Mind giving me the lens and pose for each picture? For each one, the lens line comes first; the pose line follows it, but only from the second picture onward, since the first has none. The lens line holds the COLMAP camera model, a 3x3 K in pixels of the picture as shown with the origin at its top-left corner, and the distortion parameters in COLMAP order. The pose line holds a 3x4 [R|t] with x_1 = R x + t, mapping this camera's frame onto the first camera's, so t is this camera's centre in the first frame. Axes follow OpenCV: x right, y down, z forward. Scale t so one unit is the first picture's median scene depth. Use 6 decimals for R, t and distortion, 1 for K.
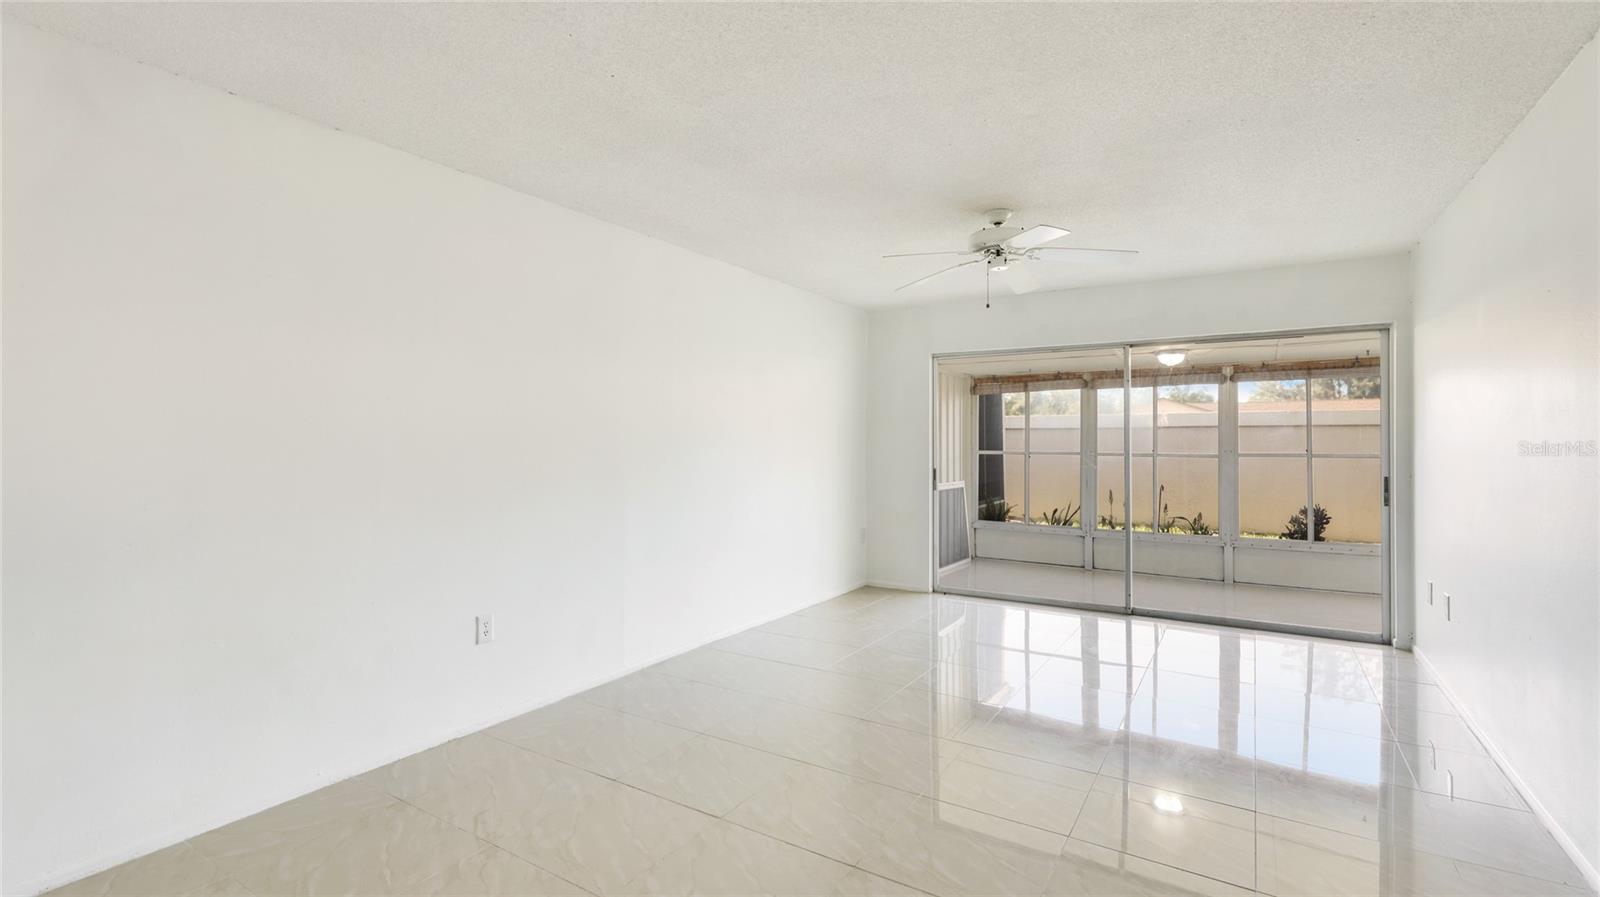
lens RADIAL K [[725.5, 0, 802.9], [0, 725.5, 436.0], [0, 0, 1]] dist [-0.000826, -0.000053]
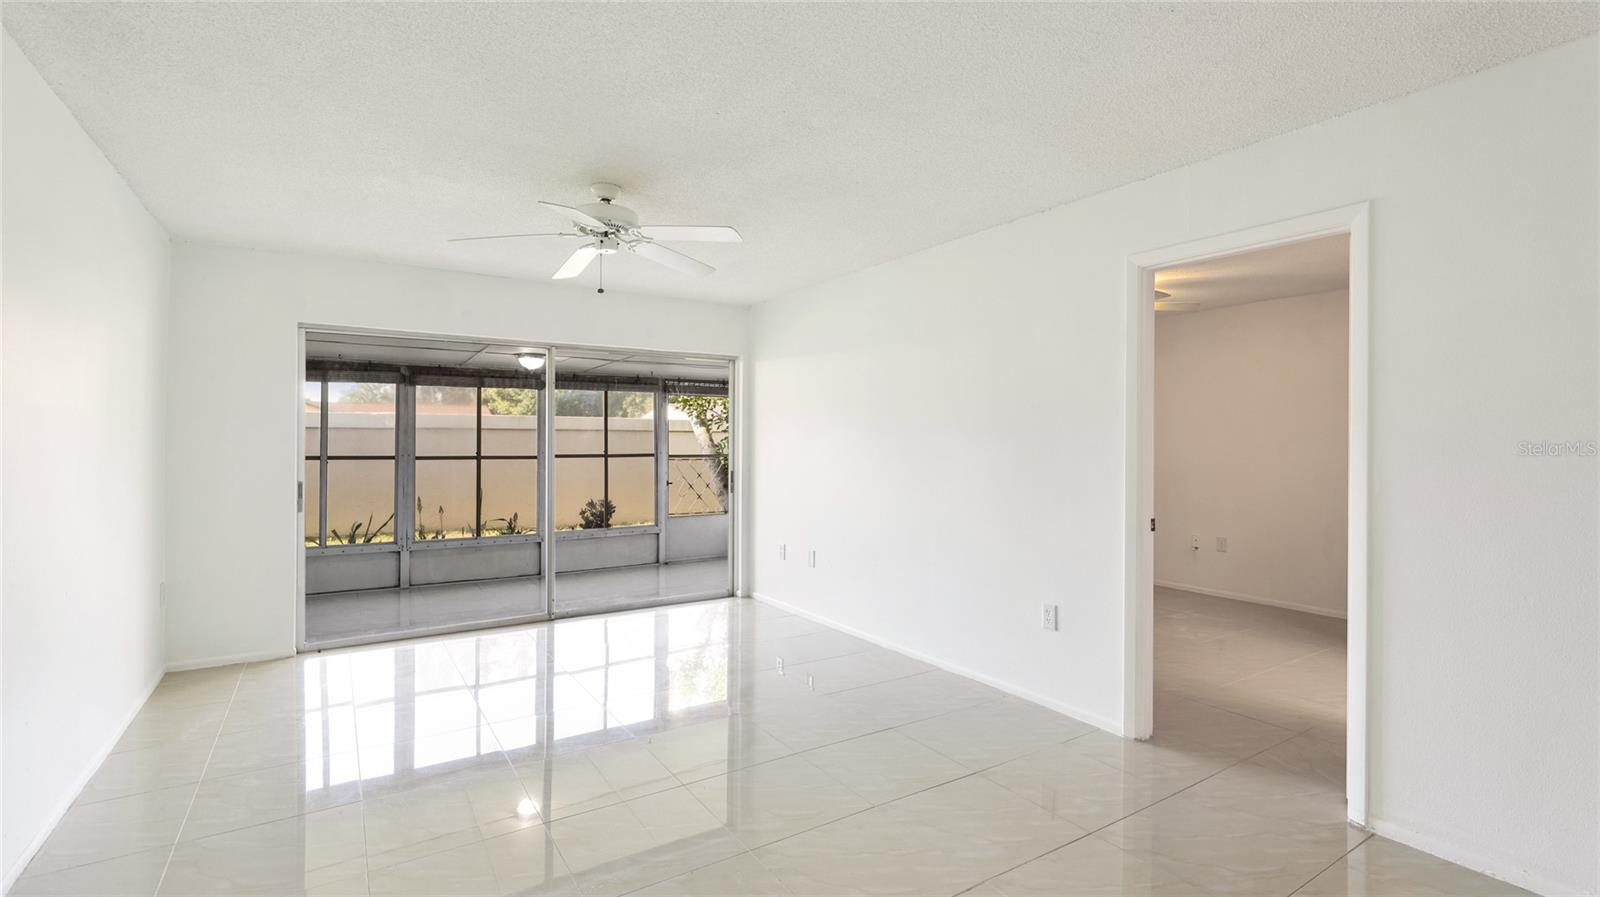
lens RADIAL K [[720.0, 0, 802.1], [0, 720.0, 445.3], [0, 0, 1]] dist [0.001032, -0.000106]
pose [[0.415779, -0.002357, 0.909463, -0.227614], [-0.008287, 0.999945, 0.006380, -0.000467], [-0.909428, -0.010189, 0.415736, 0.218050]]
